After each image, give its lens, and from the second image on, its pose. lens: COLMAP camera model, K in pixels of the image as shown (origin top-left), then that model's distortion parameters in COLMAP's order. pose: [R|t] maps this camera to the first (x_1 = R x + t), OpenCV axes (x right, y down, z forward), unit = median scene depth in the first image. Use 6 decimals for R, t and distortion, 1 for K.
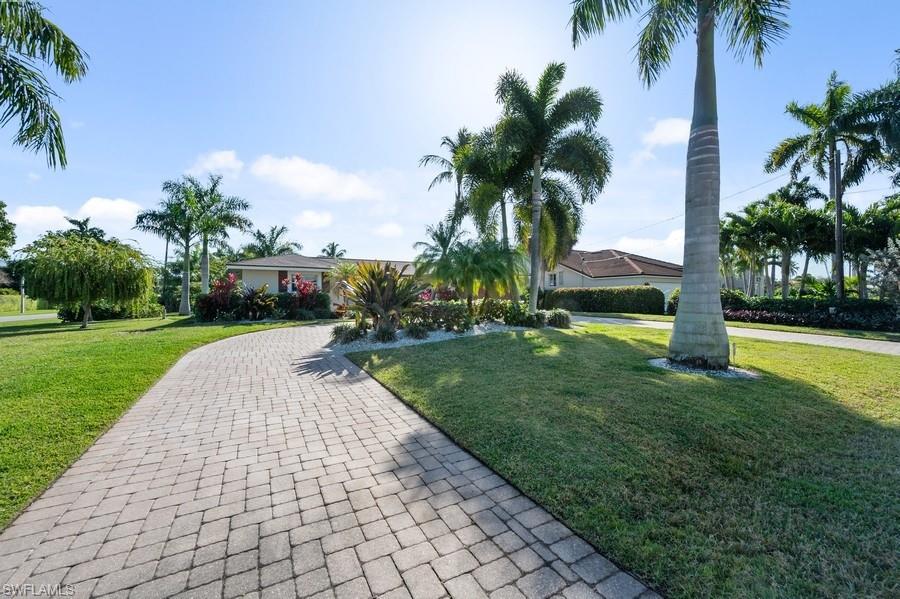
lens RADIAL K [[369.0, 0, 450.8], [0, 369.0, 297.3], [0, 0, 1]] dist [0.001894, 0.000094]
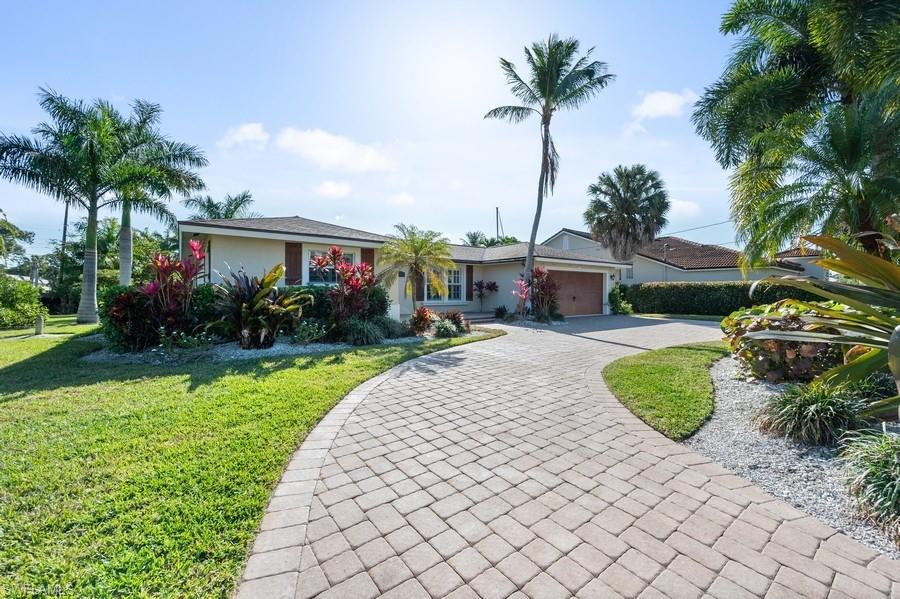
lens RADIAL K [[369.0, 0, 451.0], [0, 369.0, 293.7], [0, 0, 1]] dist [0.001894, 0.000094]
pose [[0.990650, 0.004329, 0.136362, -0.210442], [-0.004728, 0.999985, 0.002600, -0.001995], [-0.136348, -0.003220, 0.990656, 0.312976]]
